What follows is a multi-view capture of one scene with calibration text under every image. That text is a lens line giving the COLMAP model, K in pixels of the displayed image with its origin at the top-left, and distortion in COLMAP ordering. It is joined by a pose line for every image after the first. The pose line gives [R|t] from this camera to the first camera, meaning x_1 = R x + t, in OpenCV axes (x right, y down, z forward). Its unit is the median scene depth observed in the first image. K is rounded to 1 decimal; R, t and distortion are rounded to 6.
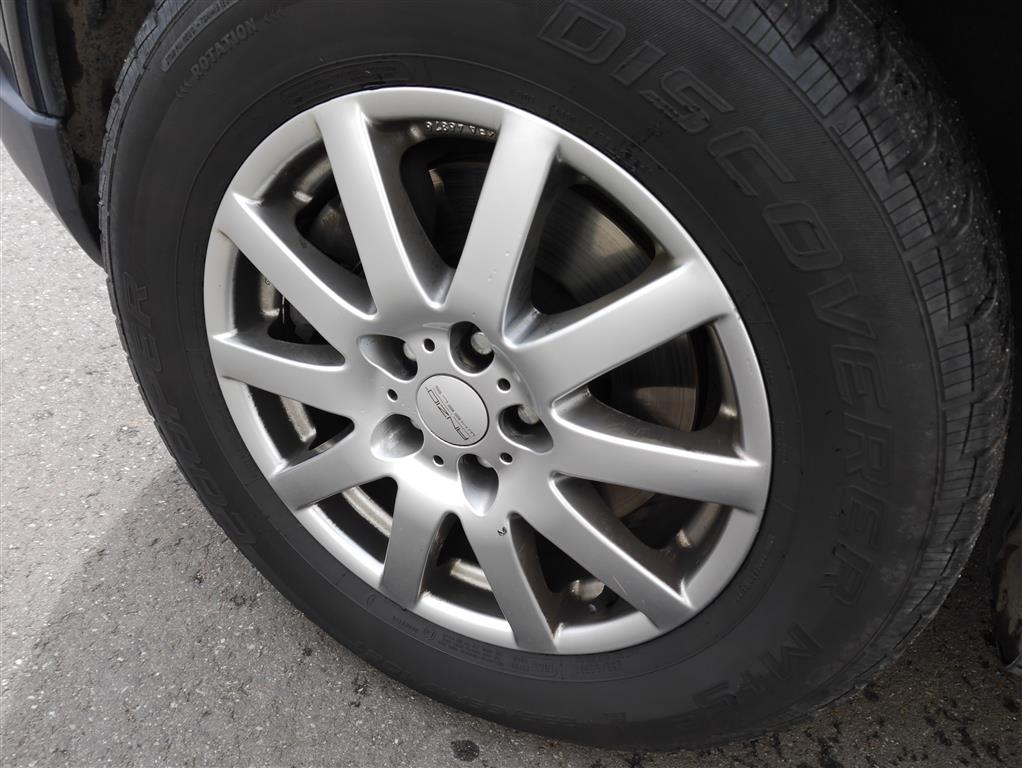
lens RADIAL K [[843.2, 0, 508.5], [0, 843.2, 385.3], [0, 0, 1]] dist [-0.037447, 0.002333]
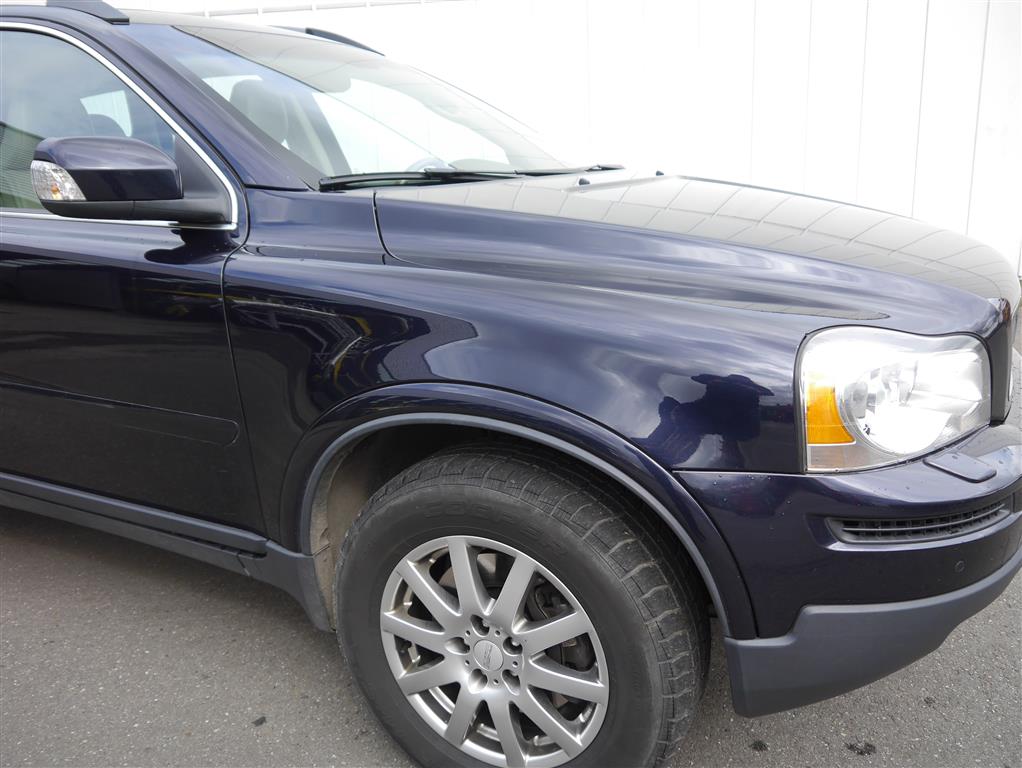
lens RADIAL K [[839.0, 0, 511.0], [0, 839.0, 384.0], [0, 0, 1]] dist [-0.038803, 0.012692]
pose [[0.997888, 0.064629, 0.006540, -0.070714], [-0.061297, 0.970174, -0.234532, -0.172007], [-0.021503, 0.233636, 0.972086, -1.564514]]
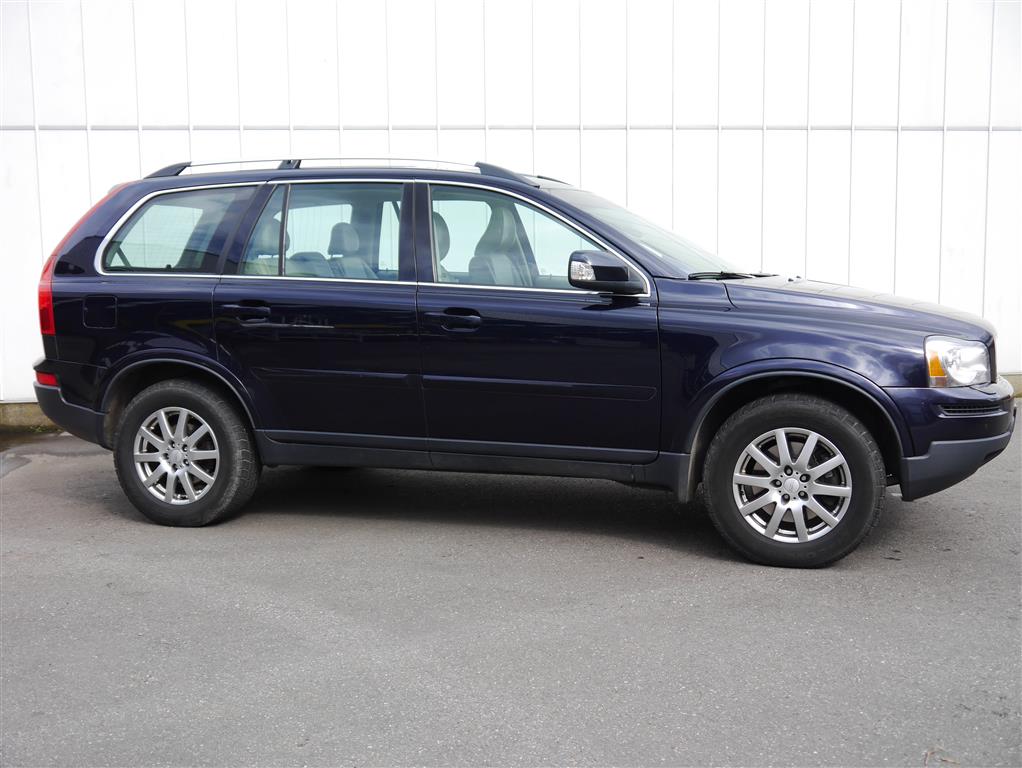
lens RADIAL K [[1192.7, 0, 513.8], [0, 1192.7, 387.2], [0, 0, 1]] dist [-0.008281, -0.005023]
pose [[0.981089, 0.073378, 0.179112, -3.302127], [0.002067, 0.921333, -0.388768, 2.471097], [-0.193549, 0.381786, 0.903758, -5.923472]]
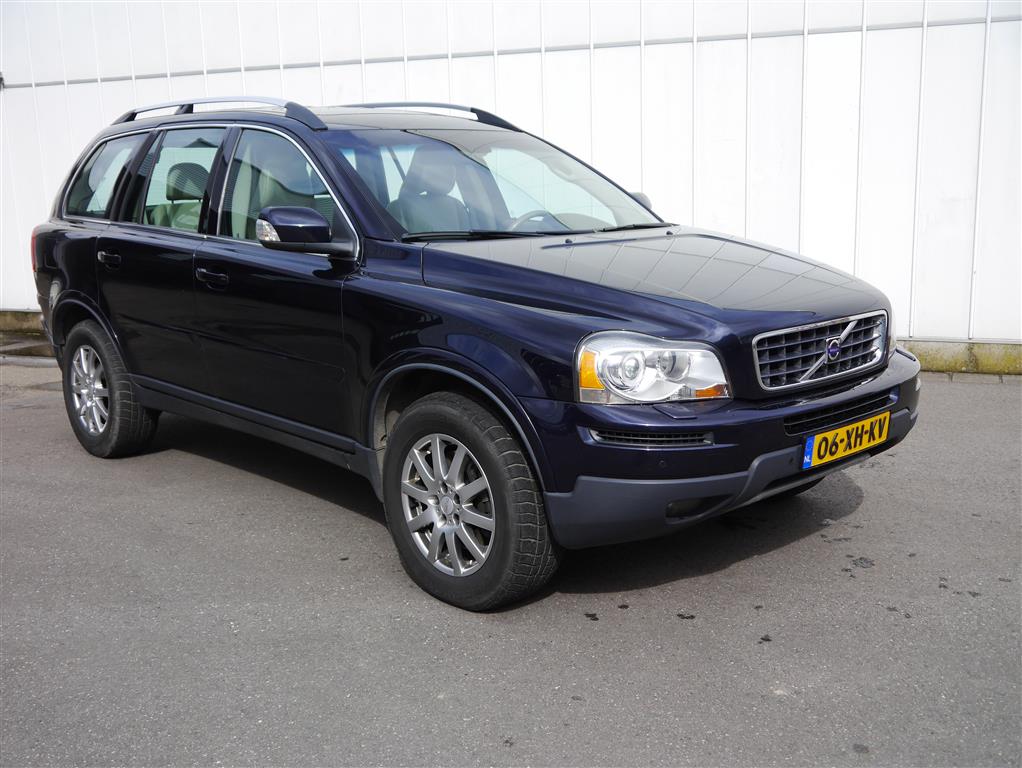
lens RADIAL K [[1144.5, 0, 511.0], [0, 1144.5, 384.0], [0, 0, 1]] dist [-0.004846, -0.021921]
pose [[0.931891, 0.149583, -0.330461, 2.145749], [-0.238209, 0.939407, -0.246520, 0.839920], [0.273562, 0.308448, 0.911056, -4.578160]]
